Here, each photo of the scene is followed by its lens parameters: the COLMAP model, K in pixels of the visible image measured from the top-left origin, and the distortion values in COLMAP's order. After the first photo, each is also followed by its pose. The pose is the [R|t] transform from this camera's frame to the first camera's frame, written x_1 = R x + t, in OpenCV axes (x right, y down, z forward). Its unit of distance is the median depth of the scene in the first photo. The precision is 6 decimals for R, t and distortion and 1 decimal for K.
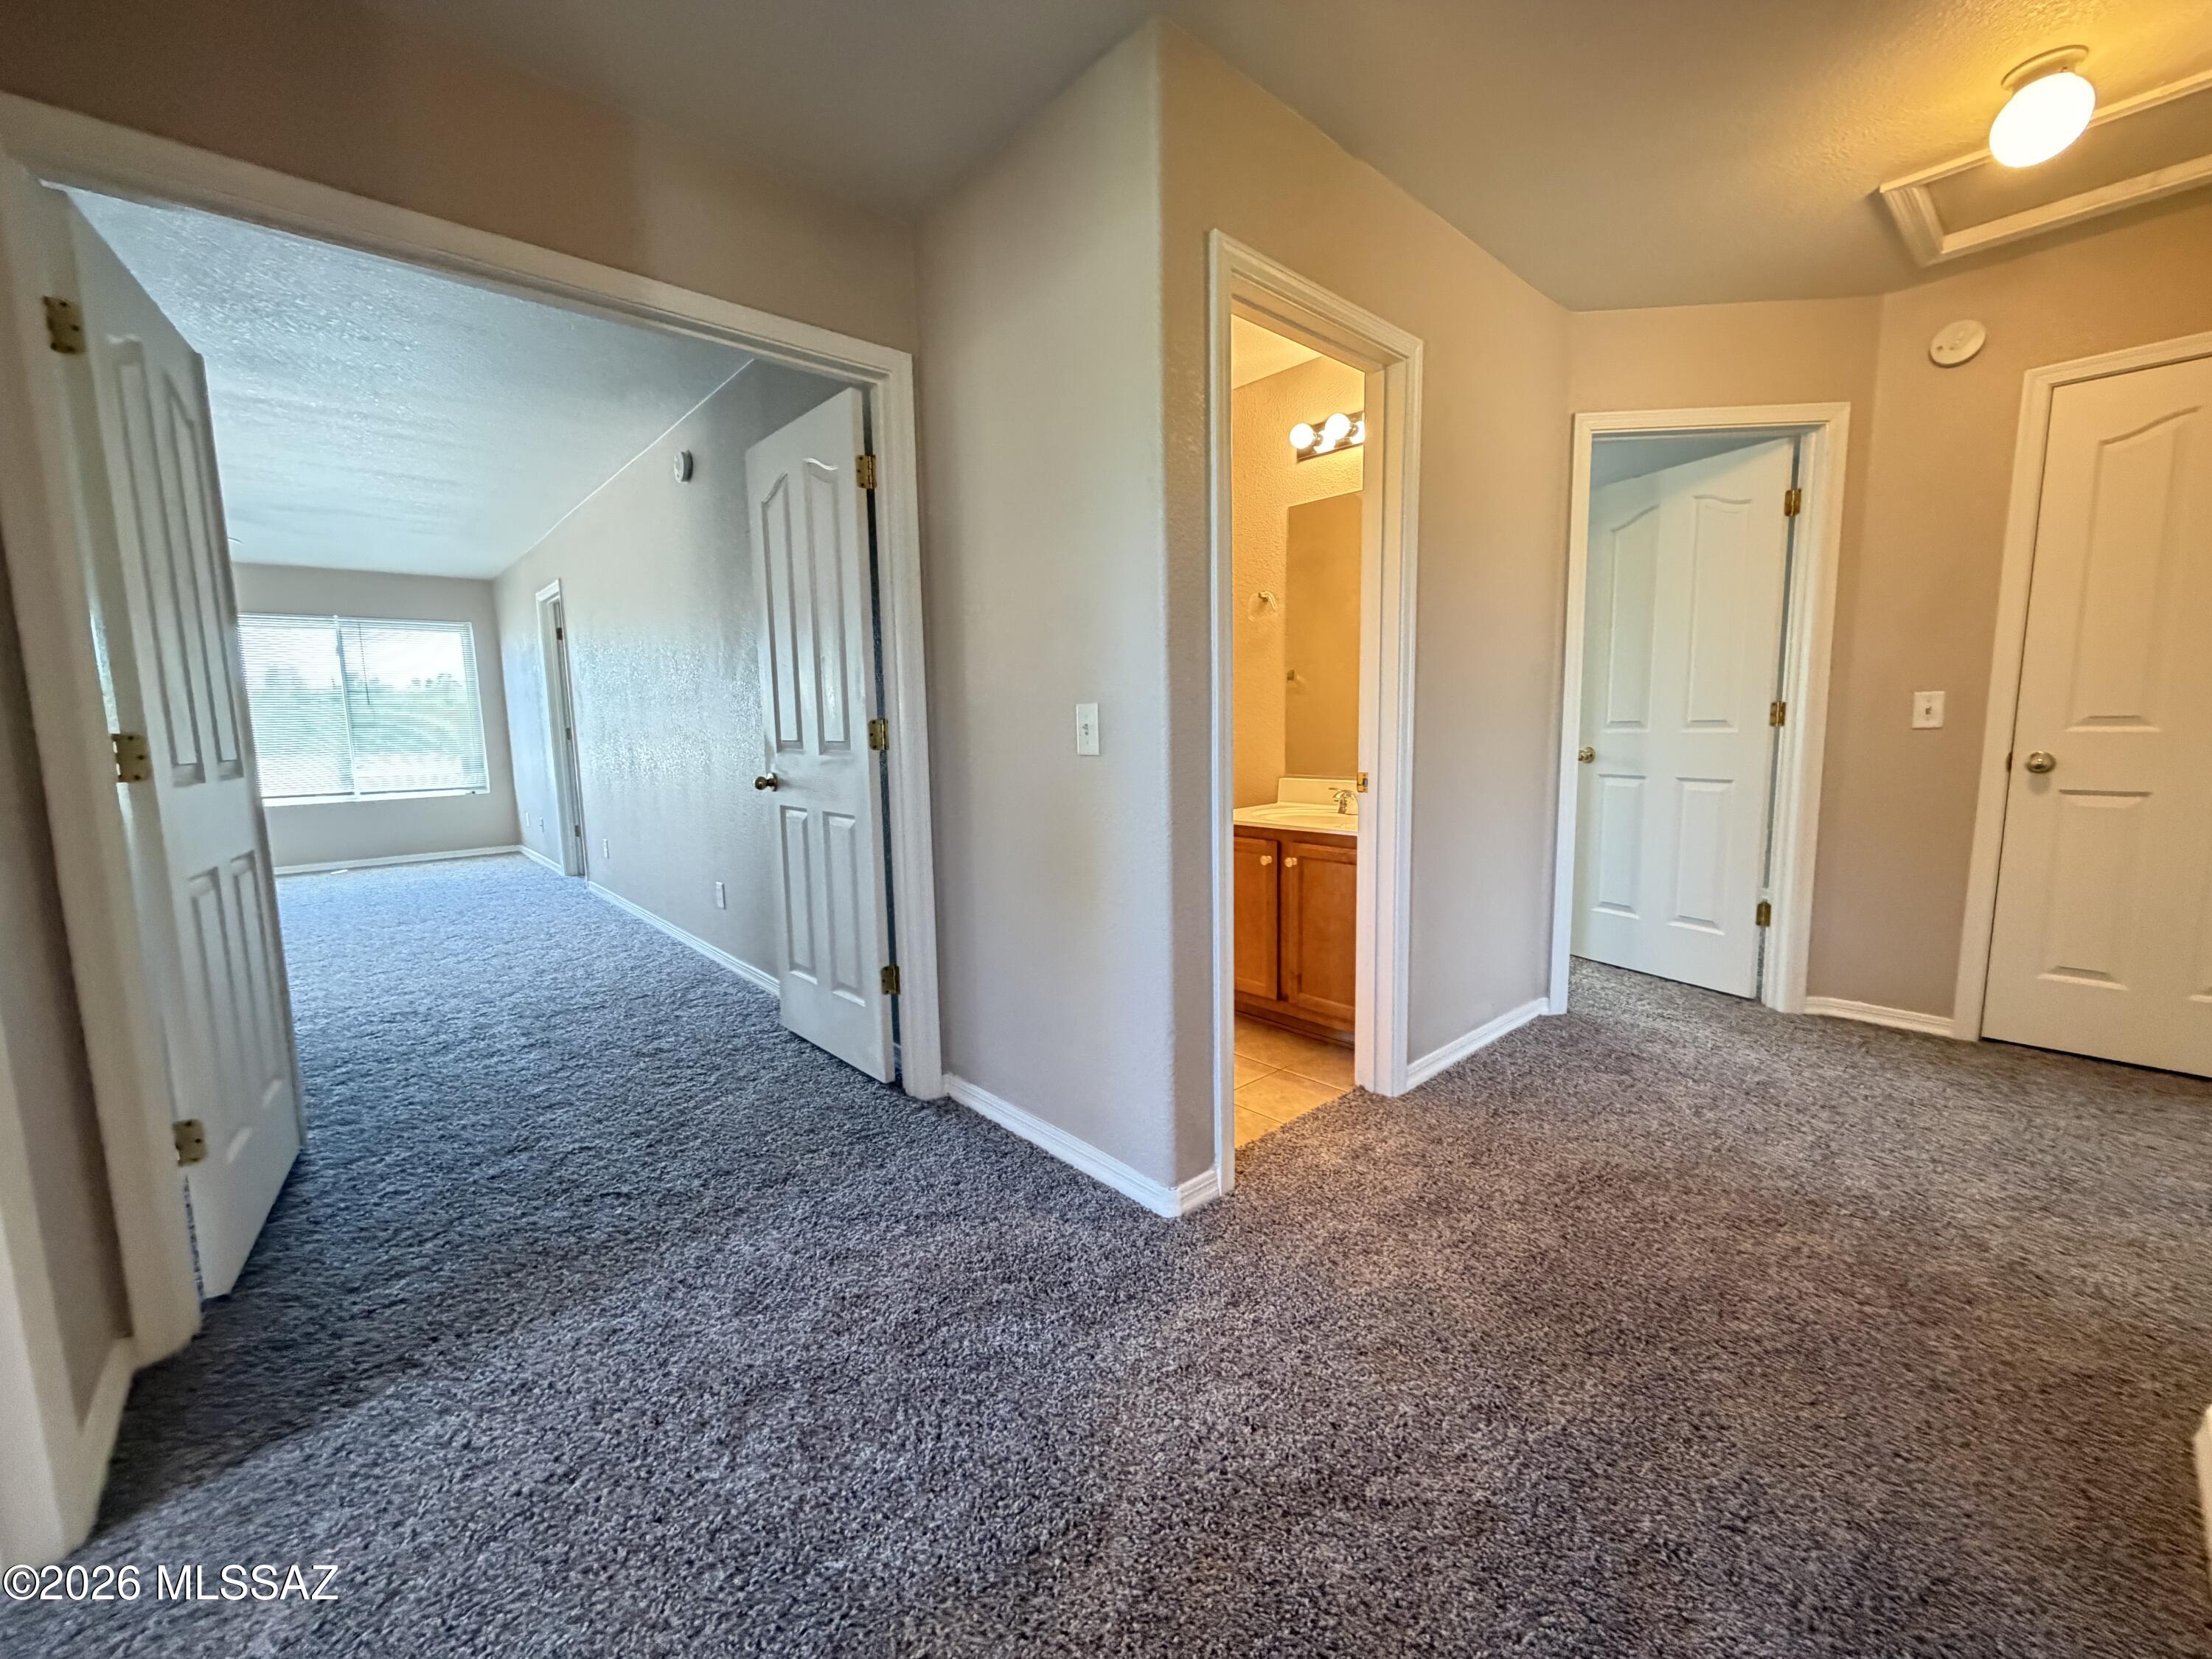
lens RADIAL K [[883.0, 0, 1100.7], [0, 883.0, 831.0], [0, 0, 1]] dist [0.000428, 0.000151]
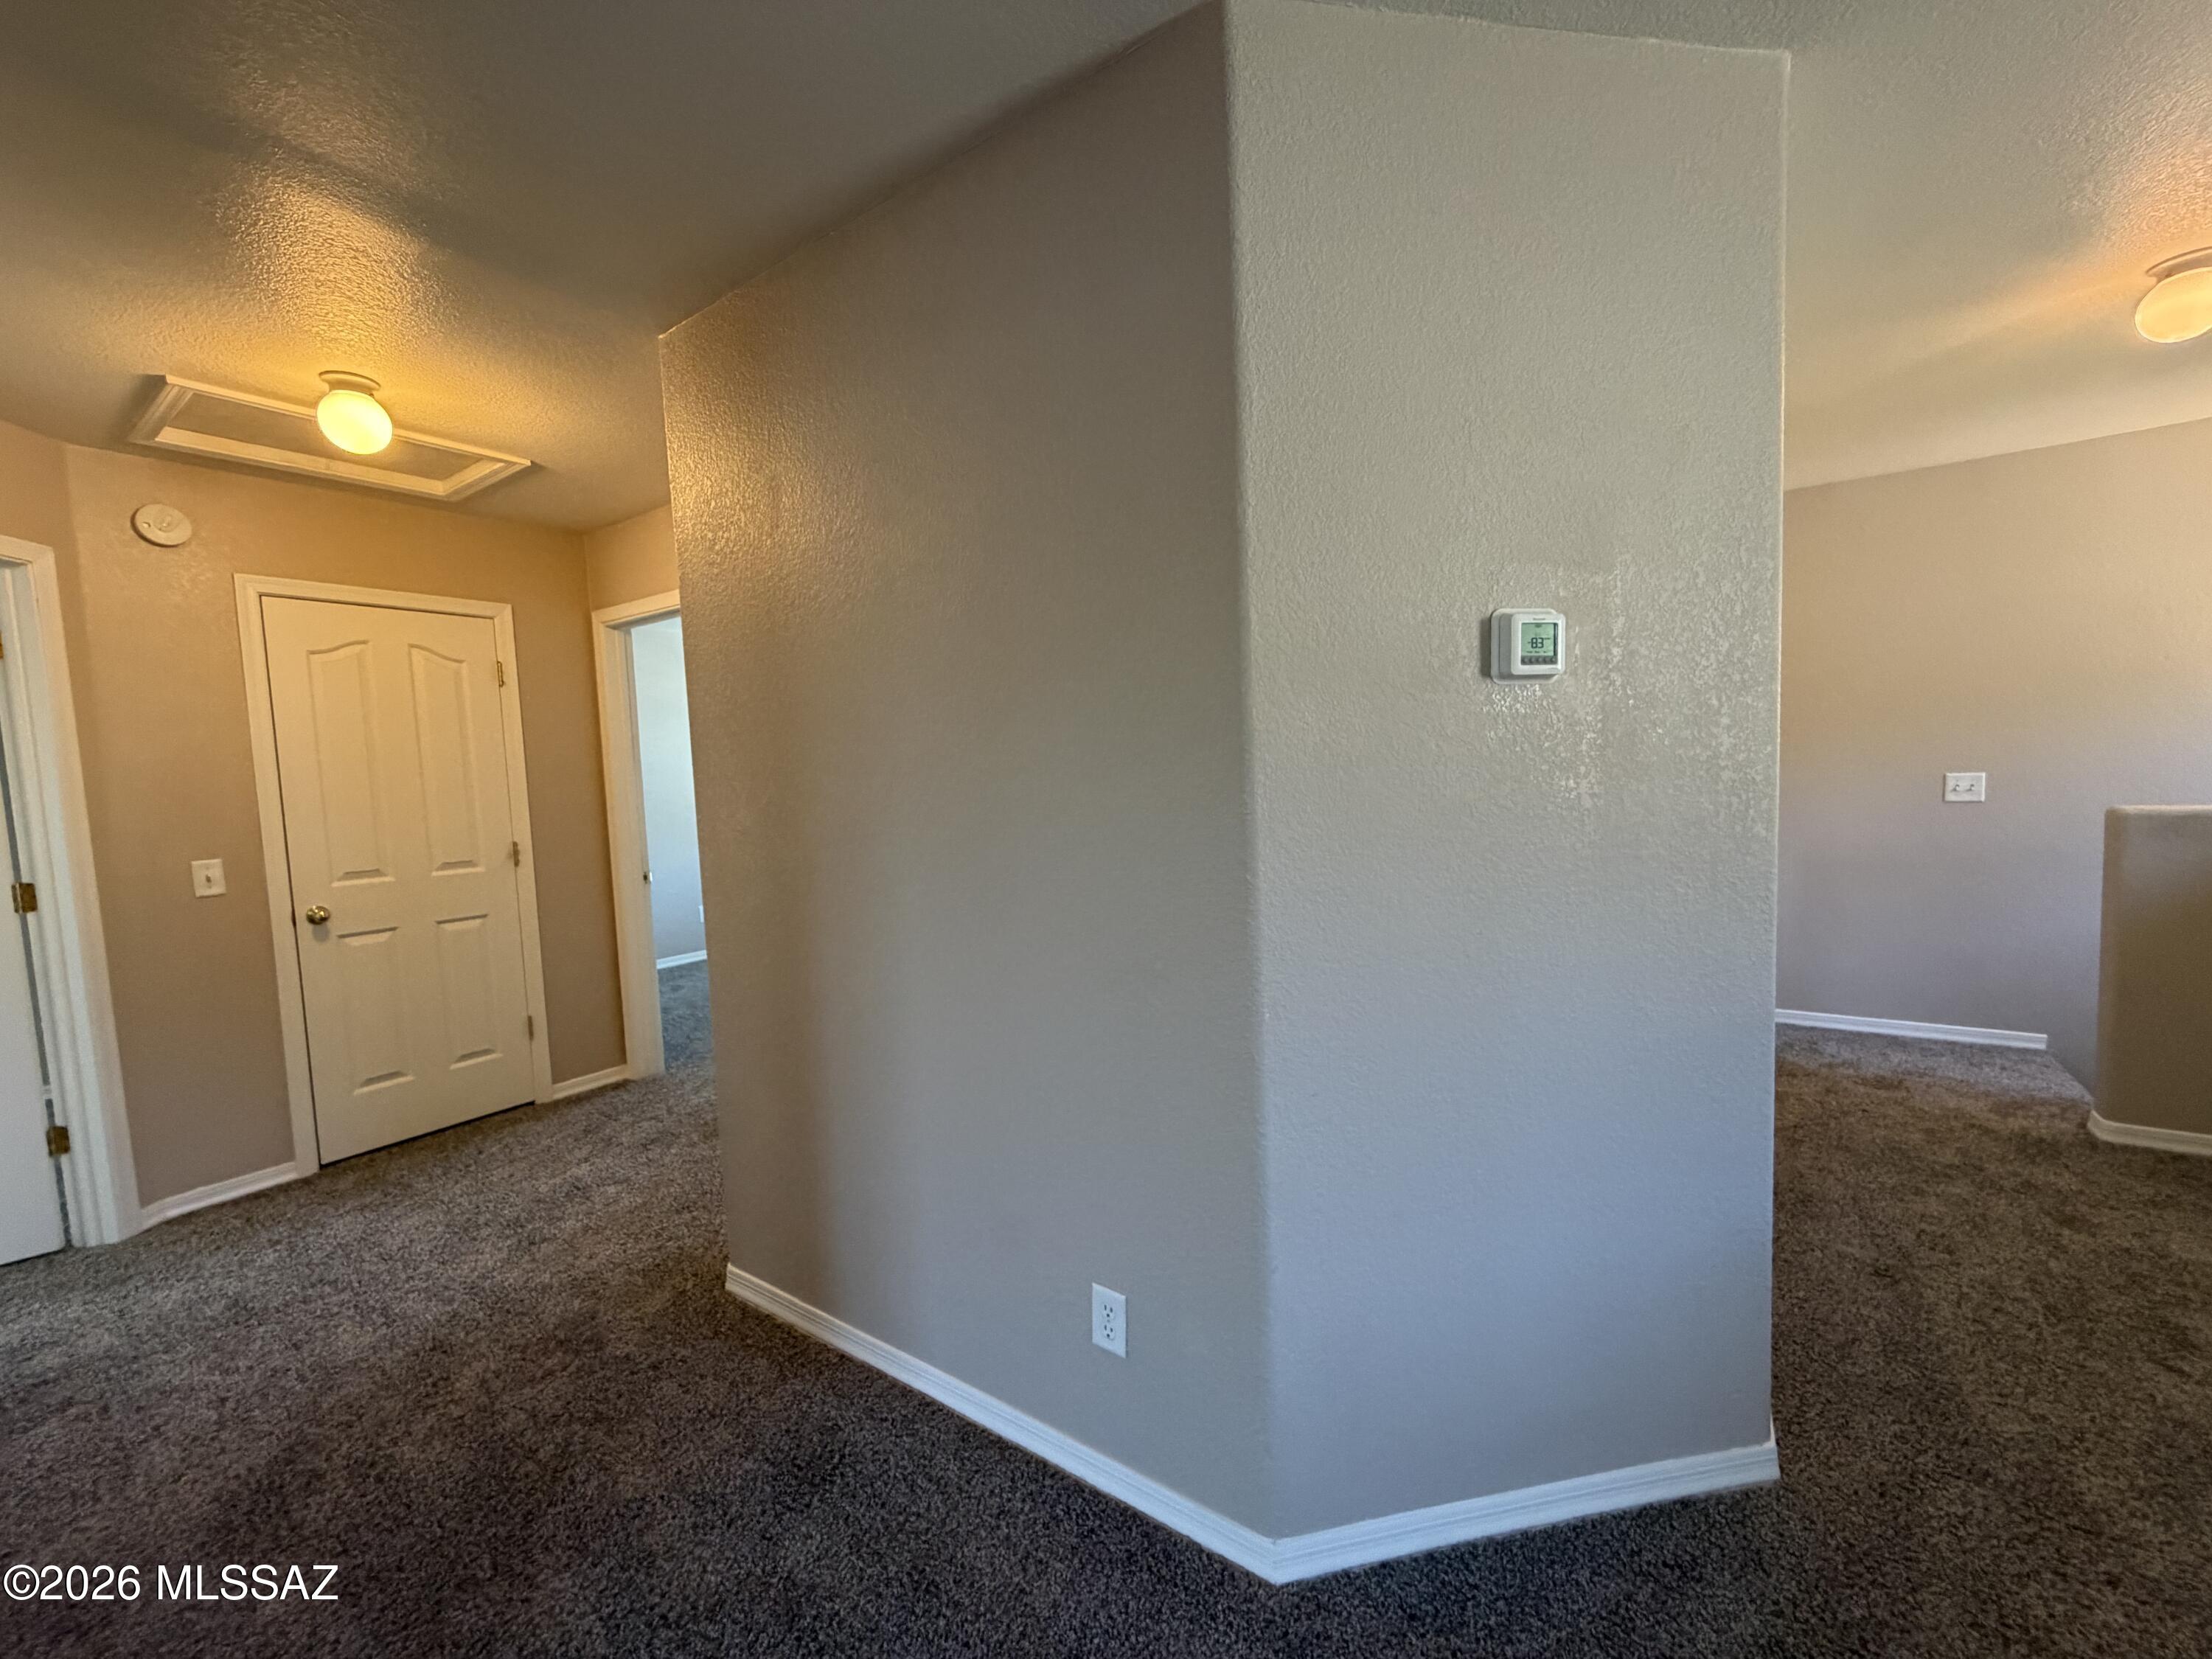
lens RADIAL K [[883.0, 0, 1100.7], [0, 883.0, 831.0], [0, 0, 1]] dist [0.000428, 0.000151]
pose [[-0.221398, -0.043052, 0.974233, -0.283432], [0.167884, 0.982427, 0.081566, -0.107323], [-0.960624, 0.181617, -0.210280, 0.239361]]
